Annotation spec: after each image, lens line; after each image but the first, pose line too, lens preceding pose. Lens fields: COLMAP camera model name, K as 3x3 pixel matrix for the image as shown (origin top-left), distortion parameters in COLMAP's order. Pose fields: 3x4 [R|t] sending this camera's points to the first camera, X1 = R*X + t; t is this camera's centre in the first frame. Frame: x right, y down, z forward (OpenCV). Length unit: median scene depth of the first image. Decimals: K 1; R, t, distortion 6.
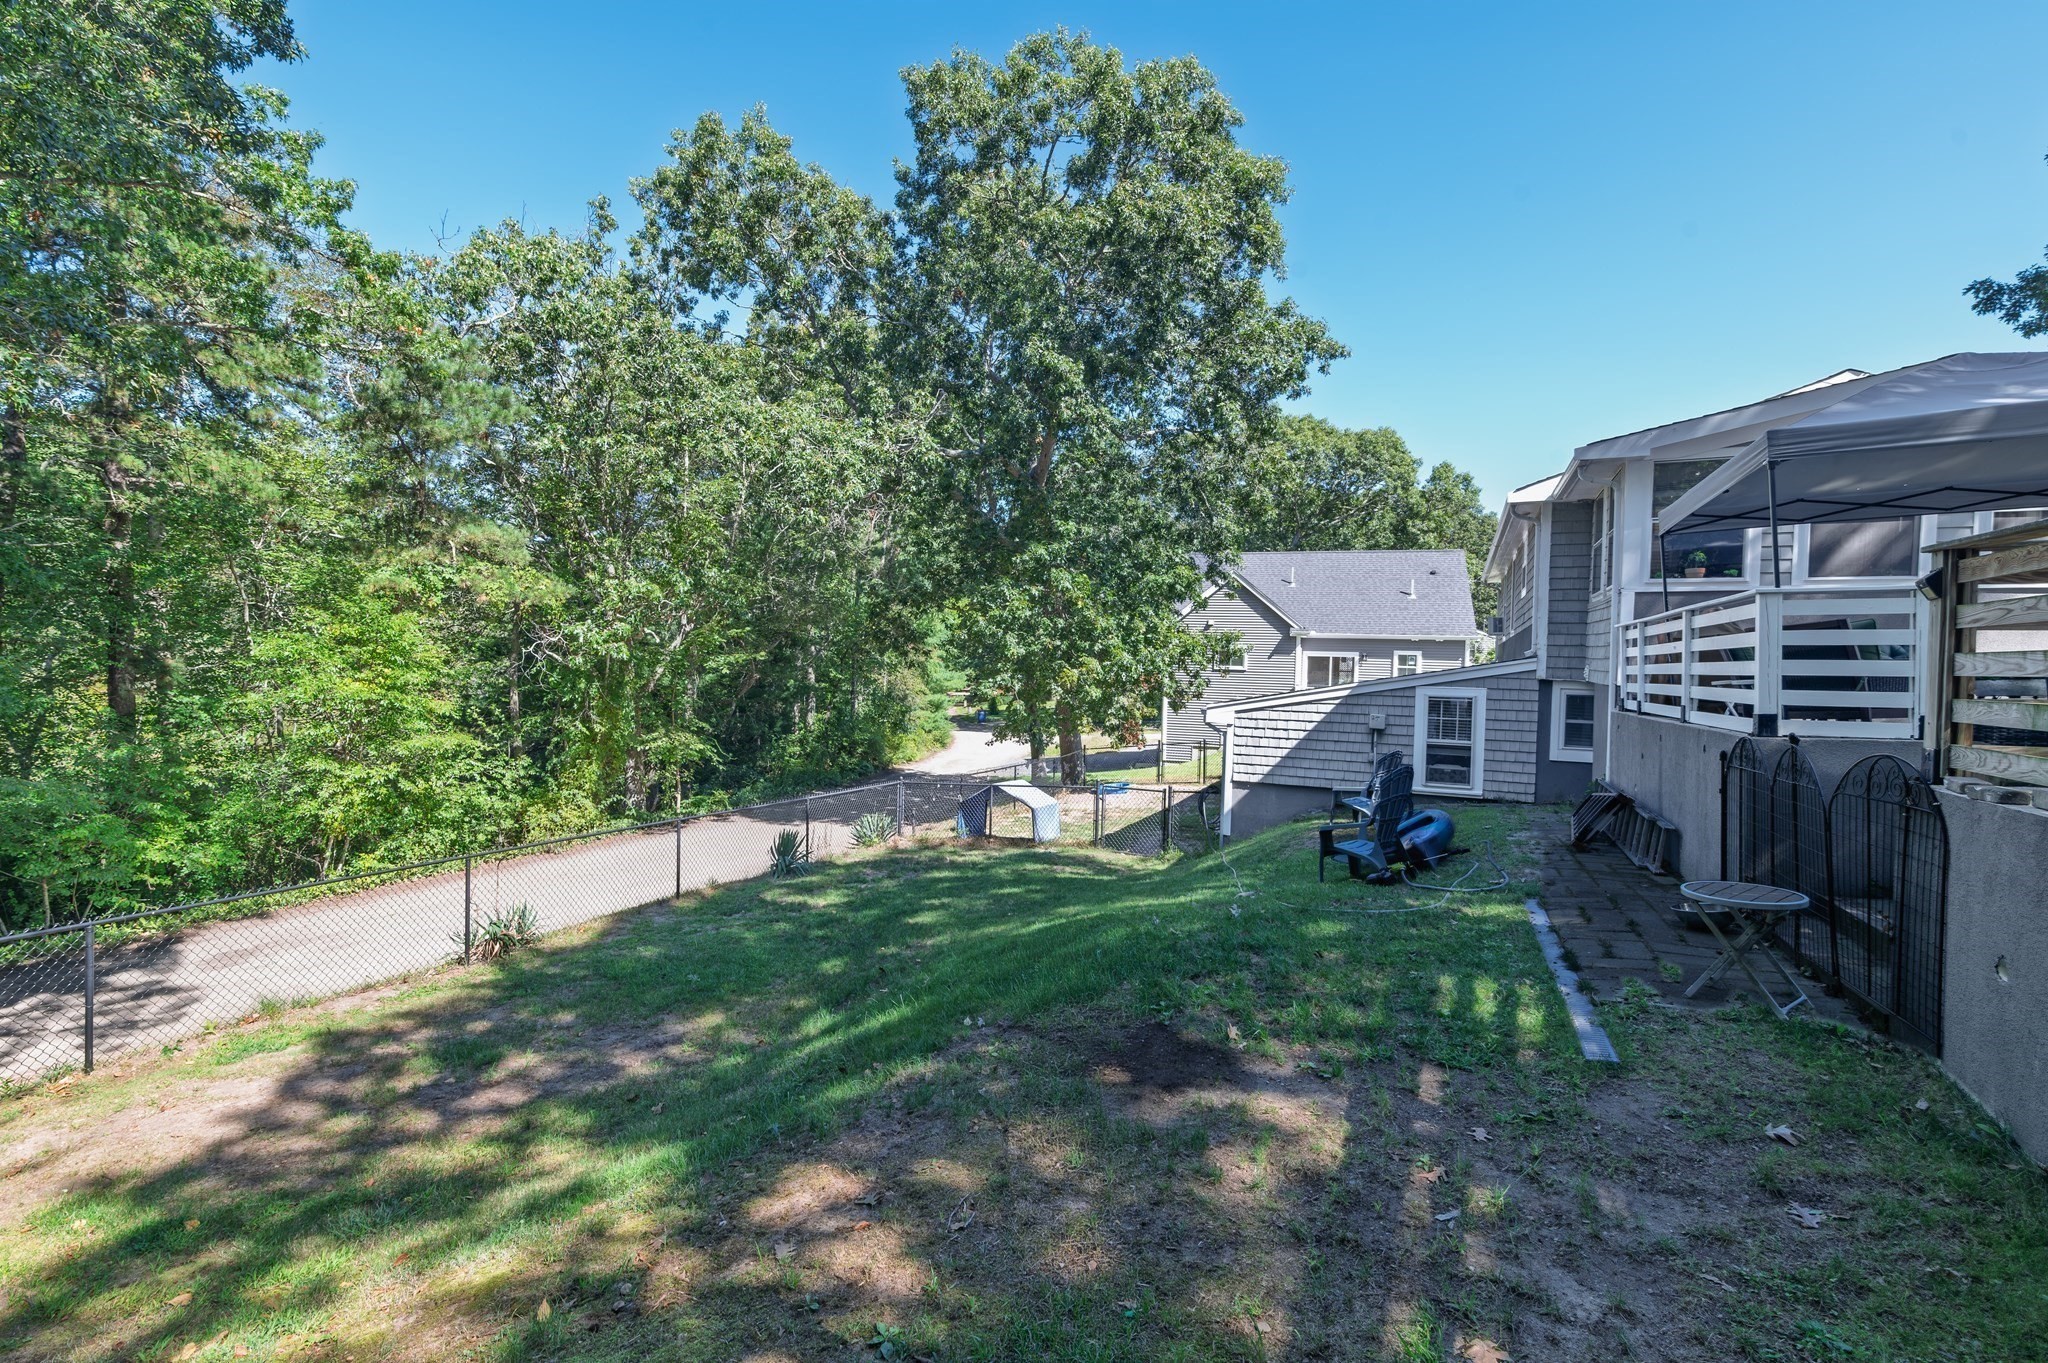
lens RADIAL K [[930.0, 0, 1024.0], [0, 930.0, 681.5], [0, 0, 1]] dist [0.019243, 0.000023]
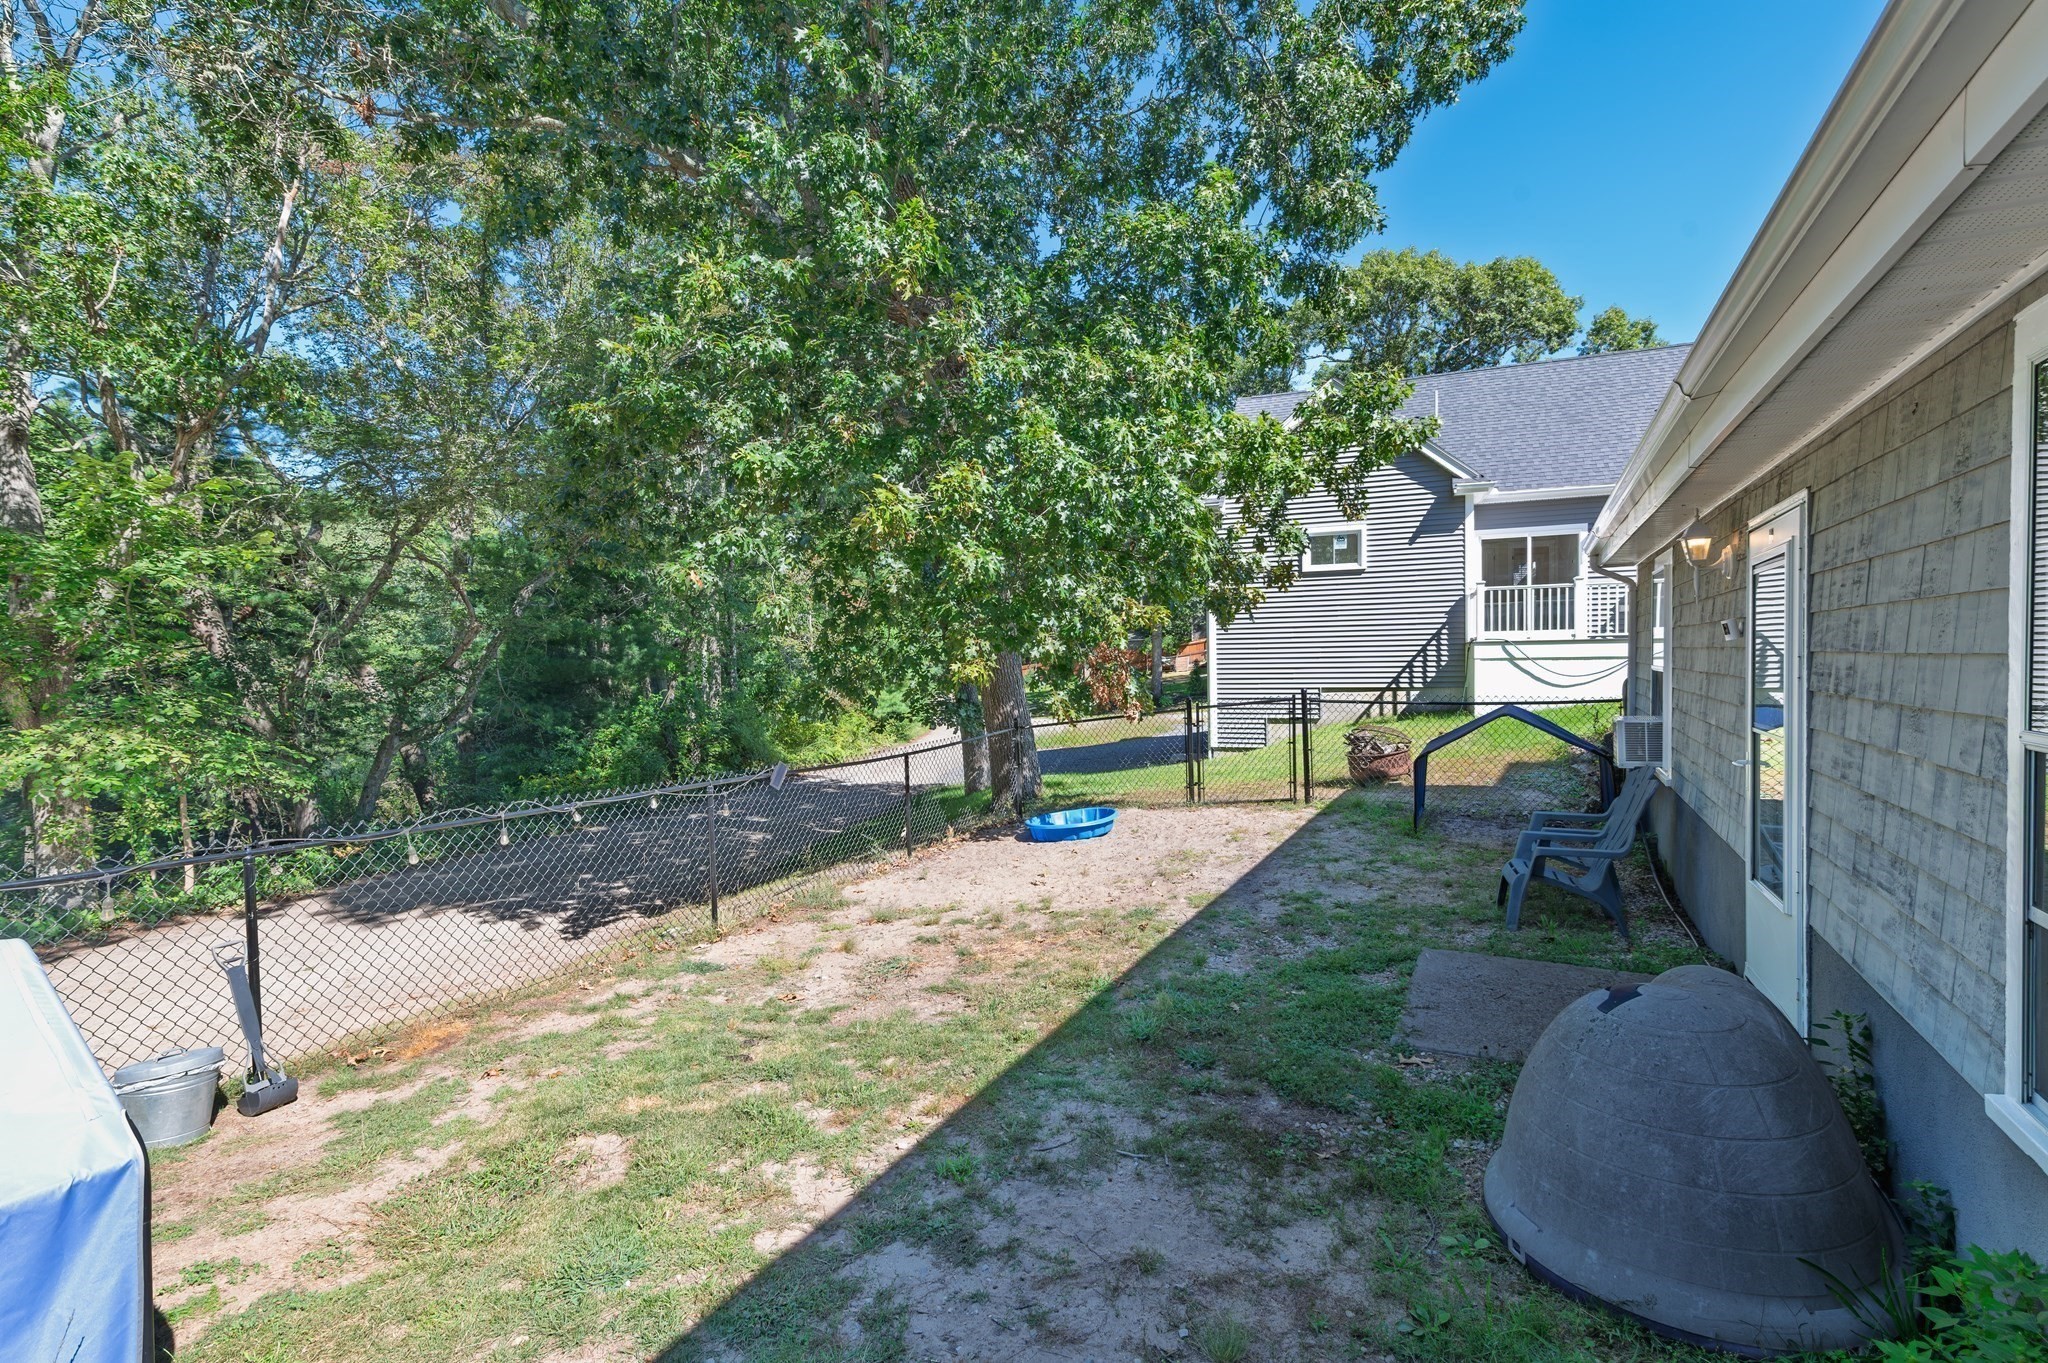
lens RADIAL K [[930.0, 0, 1024.0], [0, 930.0, 681.5], [0, 0, 1]] dist [0.019243, 0.000023]
pose [[0.996992, -0.041372, -0.065543, 0.078731], [0.041914, 0.999097, 0.006910, 0.038600], [0.065198, -0.009636, 0.997826, 0.458780]]
